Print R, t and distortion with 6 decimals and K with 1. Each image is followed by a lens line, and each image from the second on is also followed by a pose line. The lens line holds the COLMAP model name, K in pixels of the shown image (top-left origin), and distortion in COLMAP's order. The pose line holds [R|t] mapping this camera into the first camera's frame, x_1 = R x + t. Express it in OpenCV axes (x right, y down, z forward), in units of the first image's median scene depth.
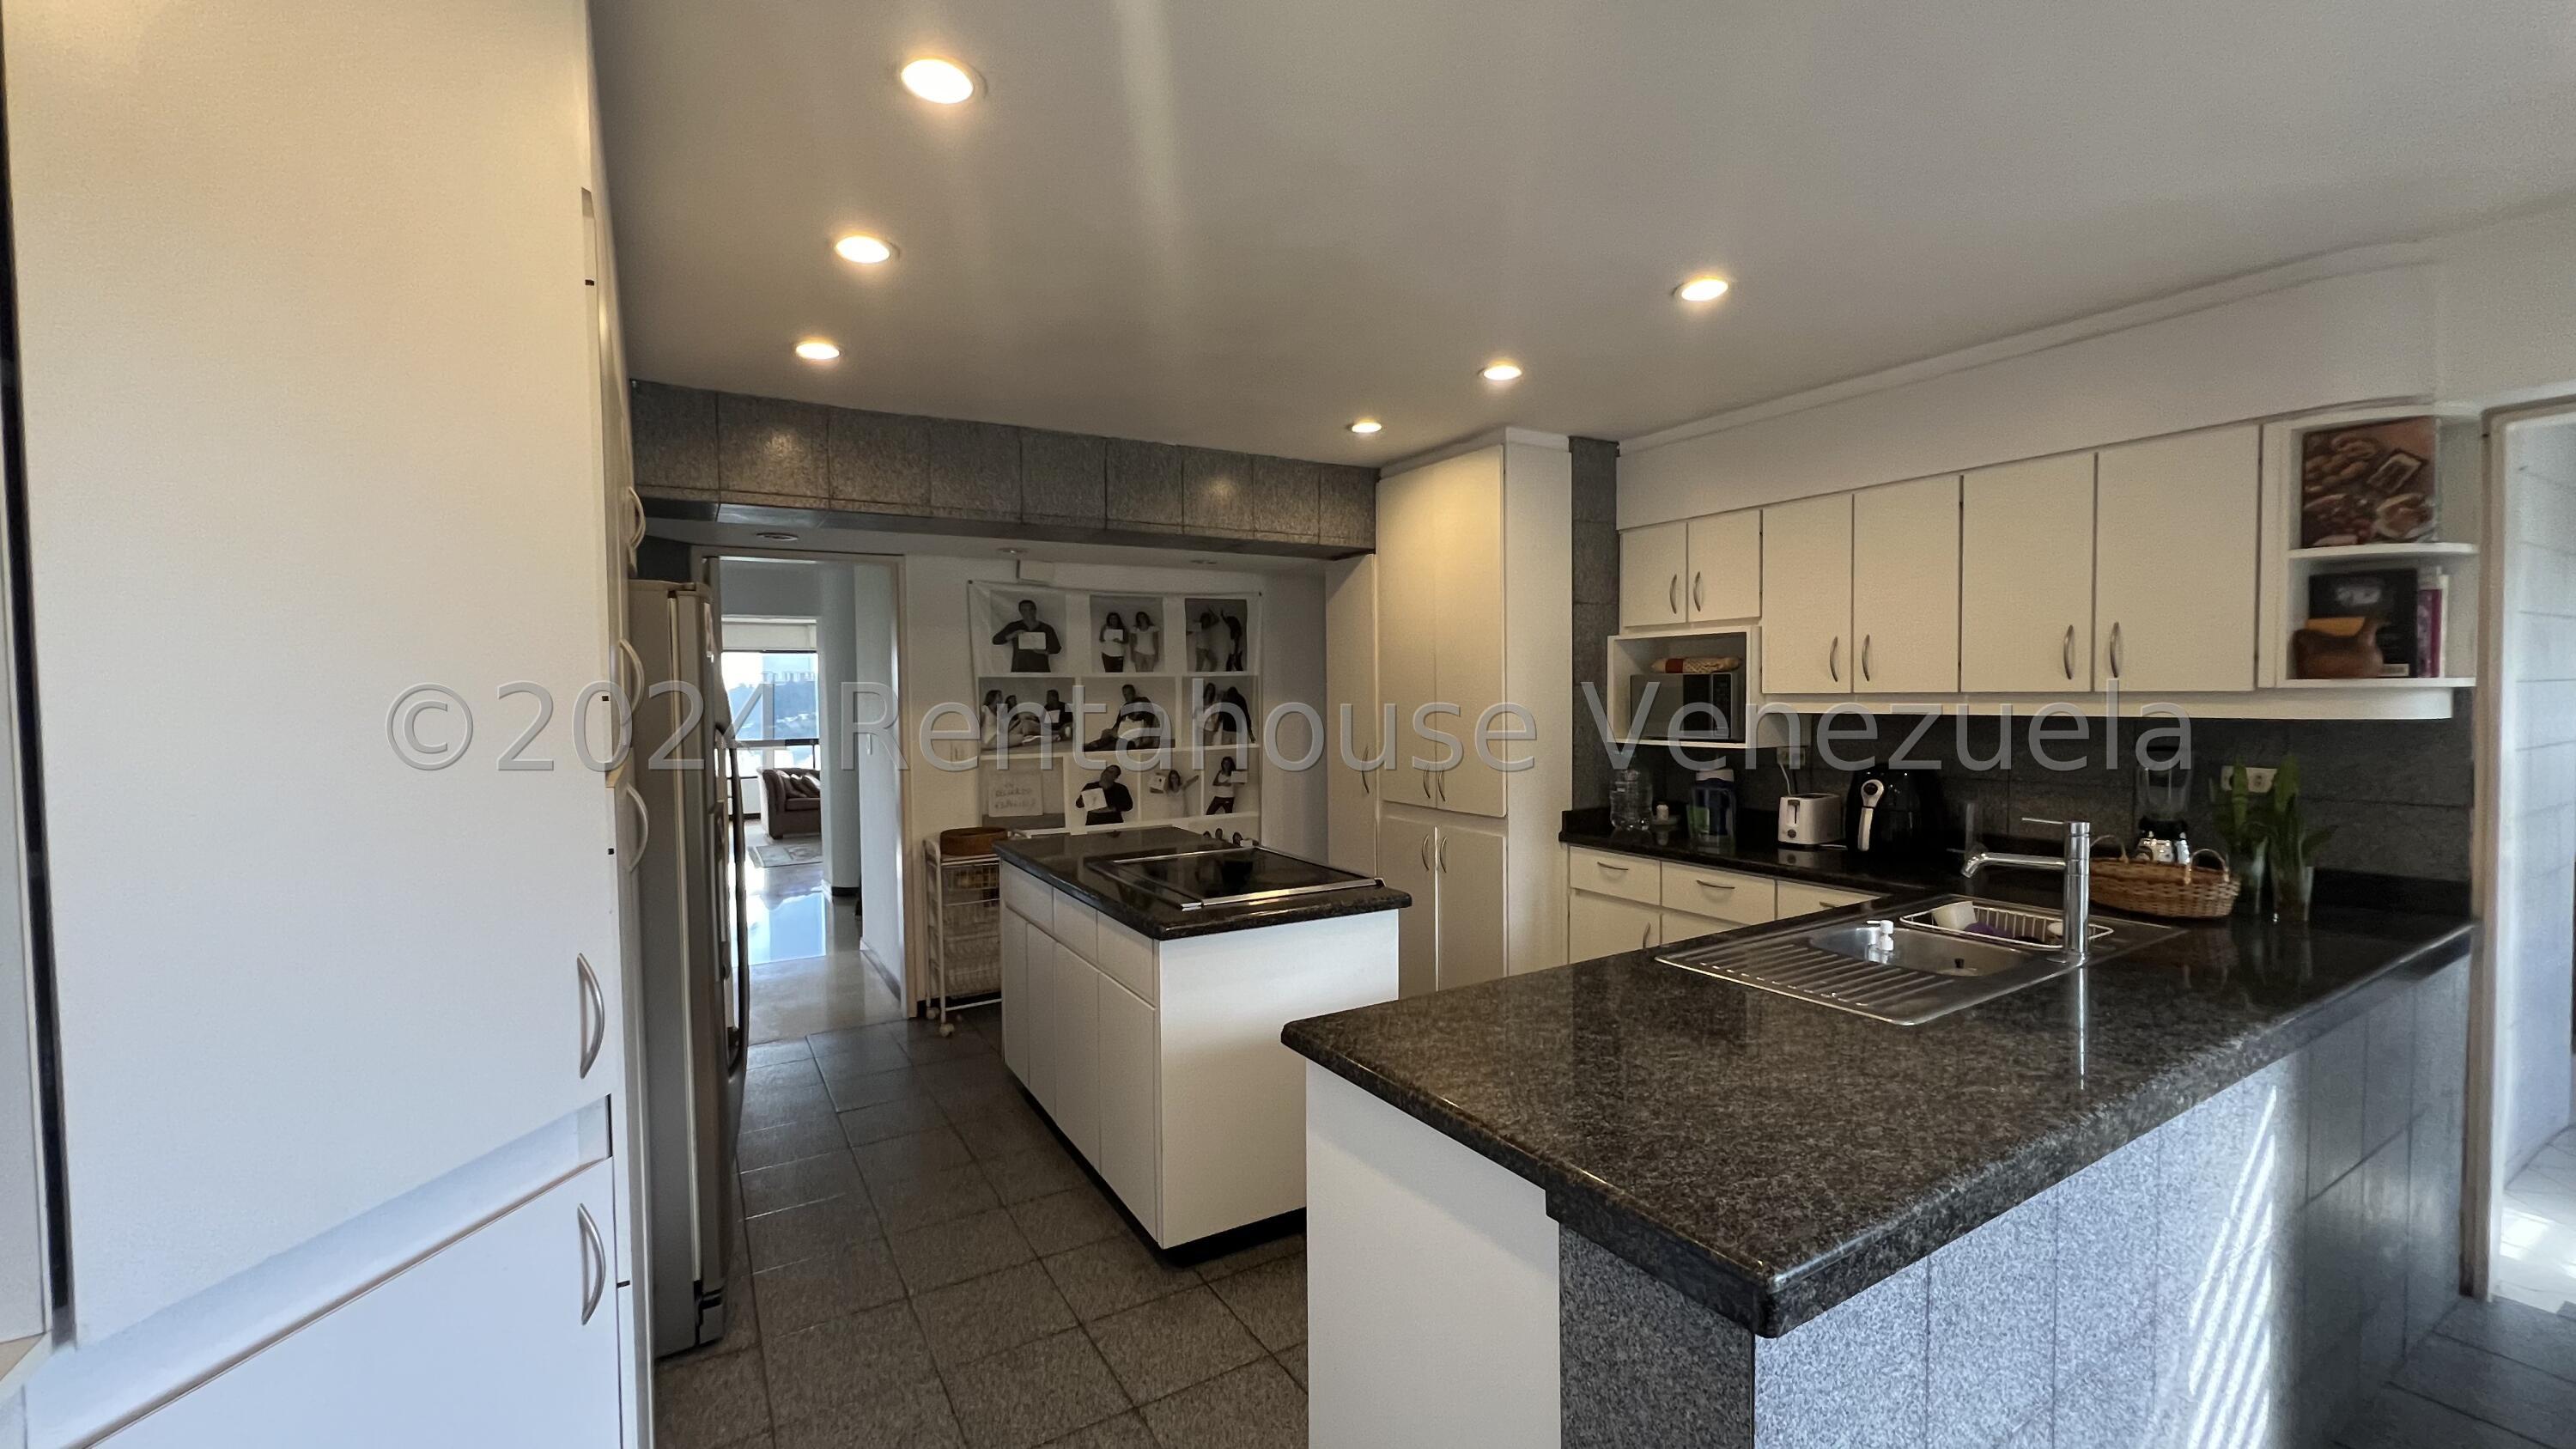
lens RADIAL K [[1031.8, 0, 1282.0], [0, 1031.8, 722.8], [0, 0, 1]] dist [-0.000193, 0.000573]
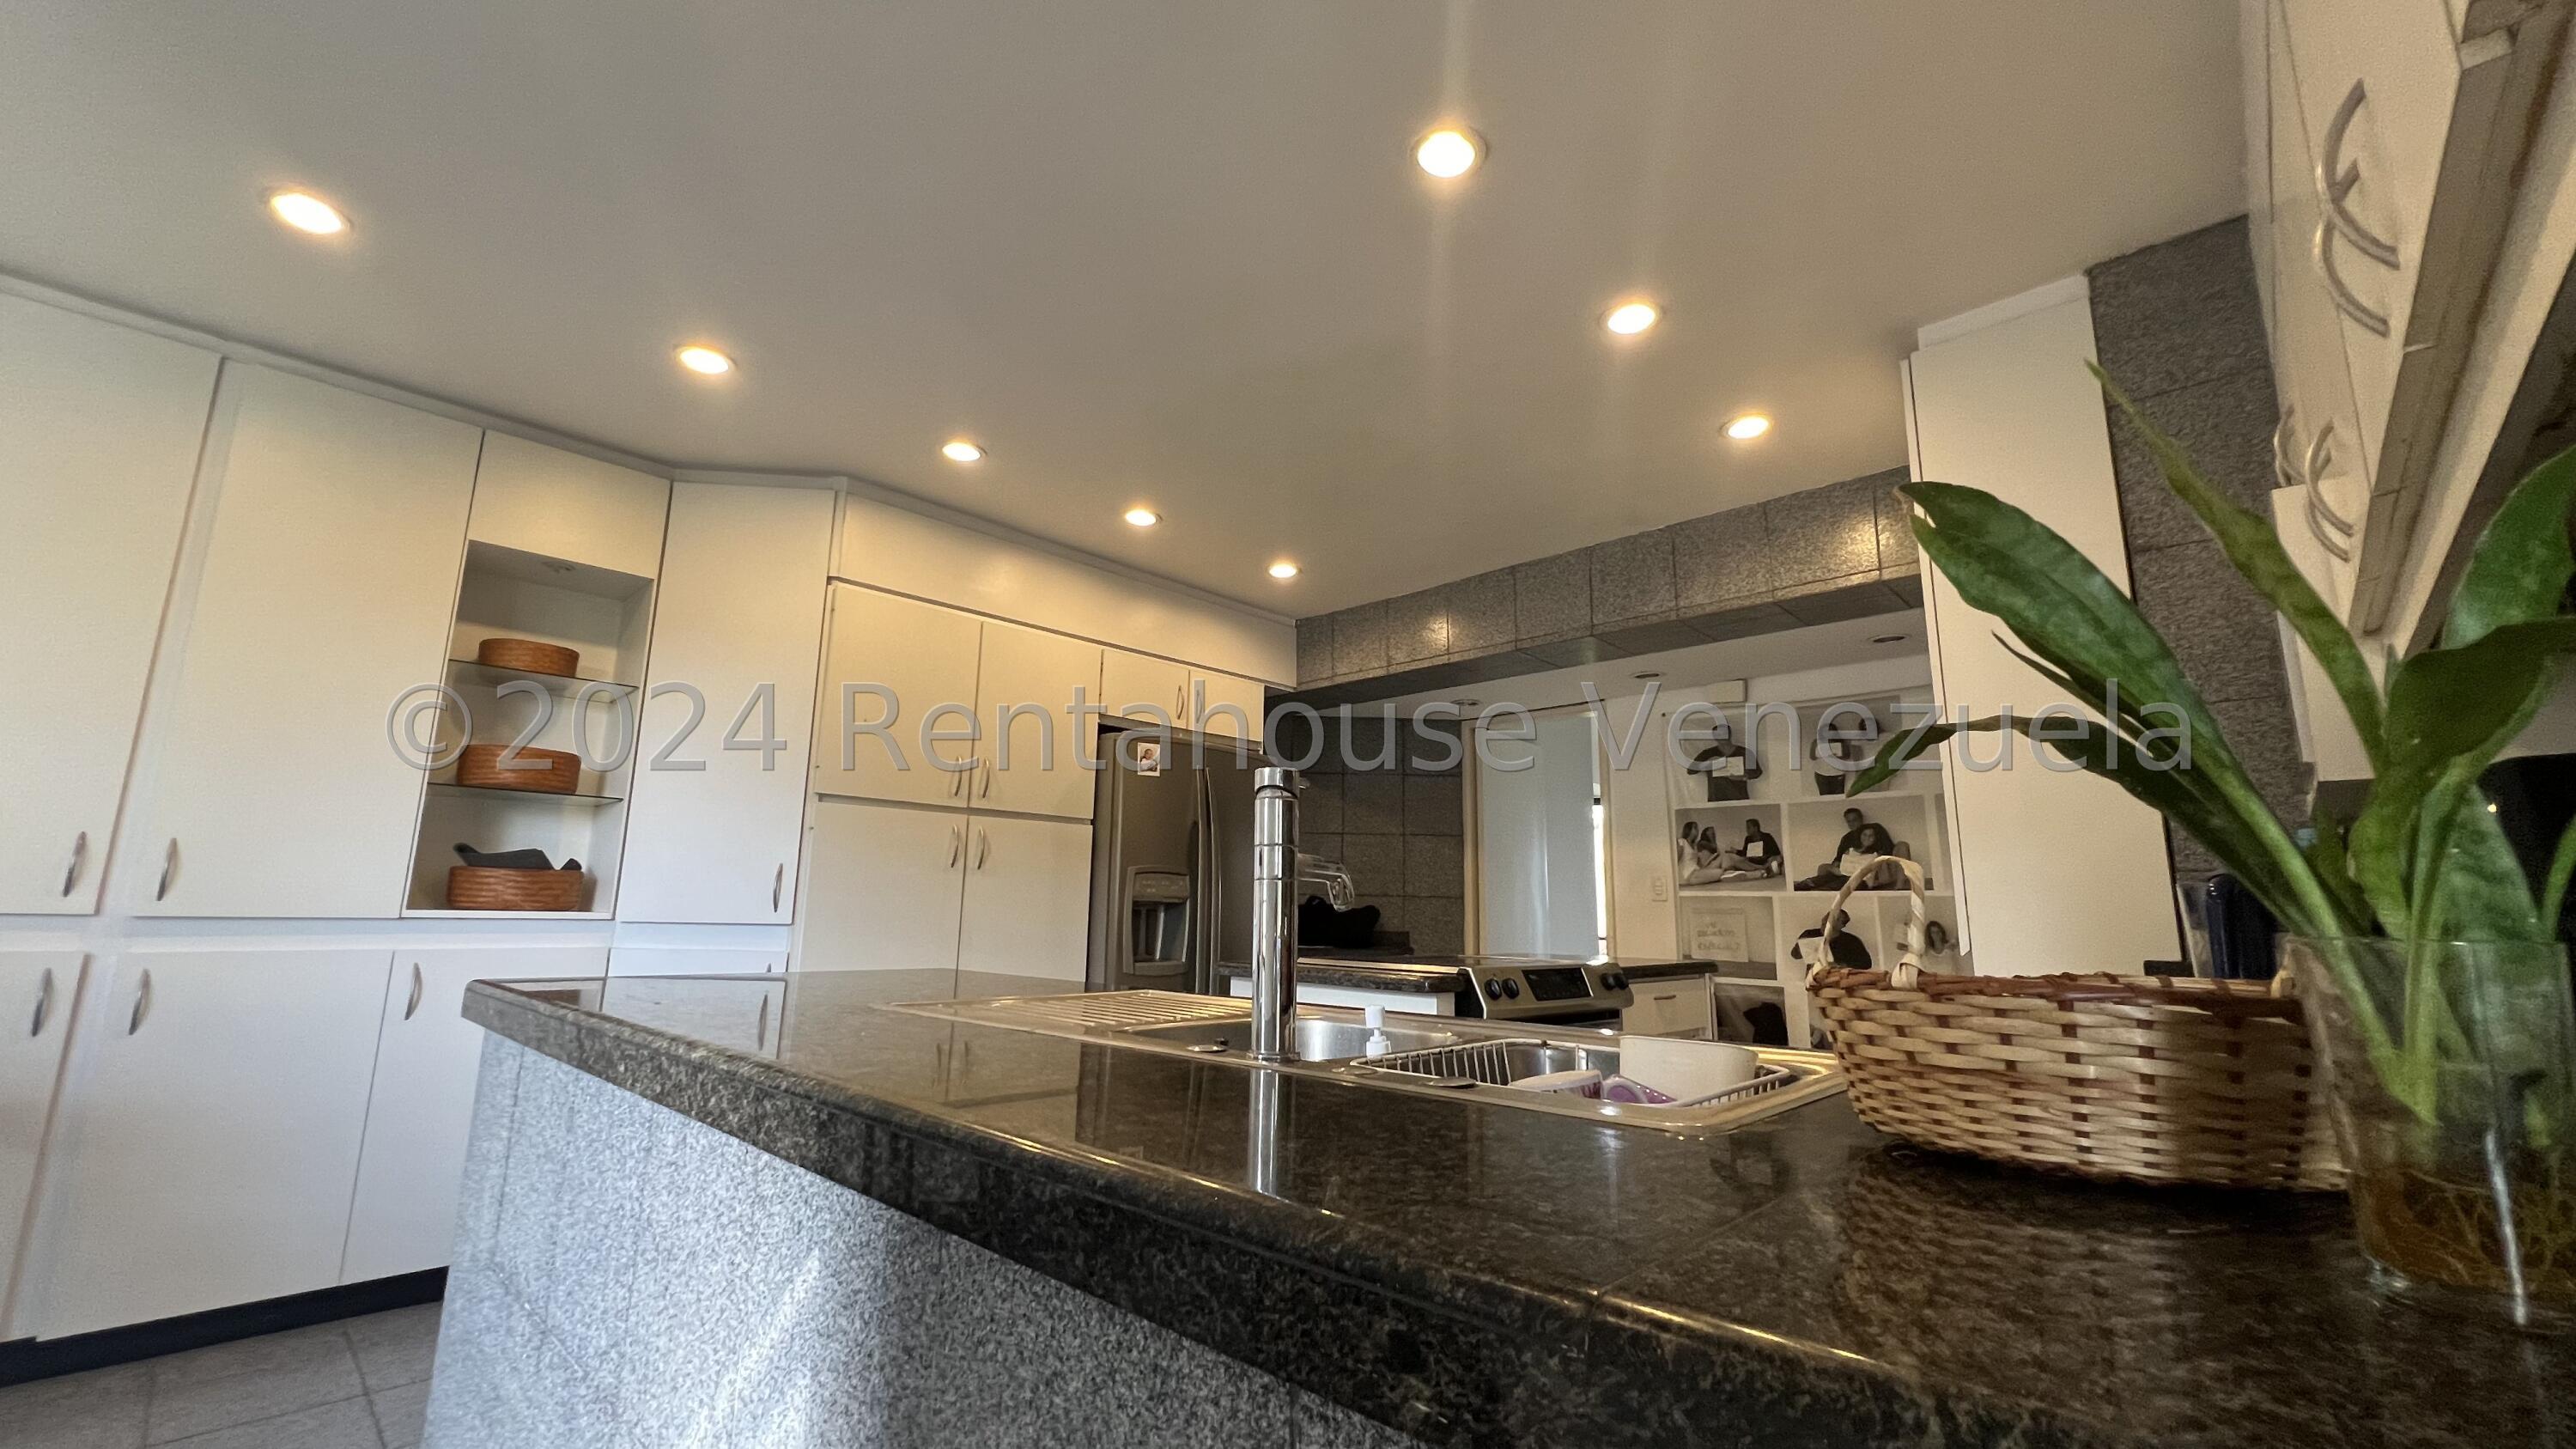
lens RADIAL K [[1031.8, 0, 1279.2], [0, 1031.8, 722.0], [0, 0, 1]] dist [-0.000193, 0.000573]
pose [[0.264286, -0.163140, -0.950546, 0.522105], [-0.051581, 0.981788, -0.182844, 0.068919], [0.963064, 0.097353, 0.251058, 0.370883]]
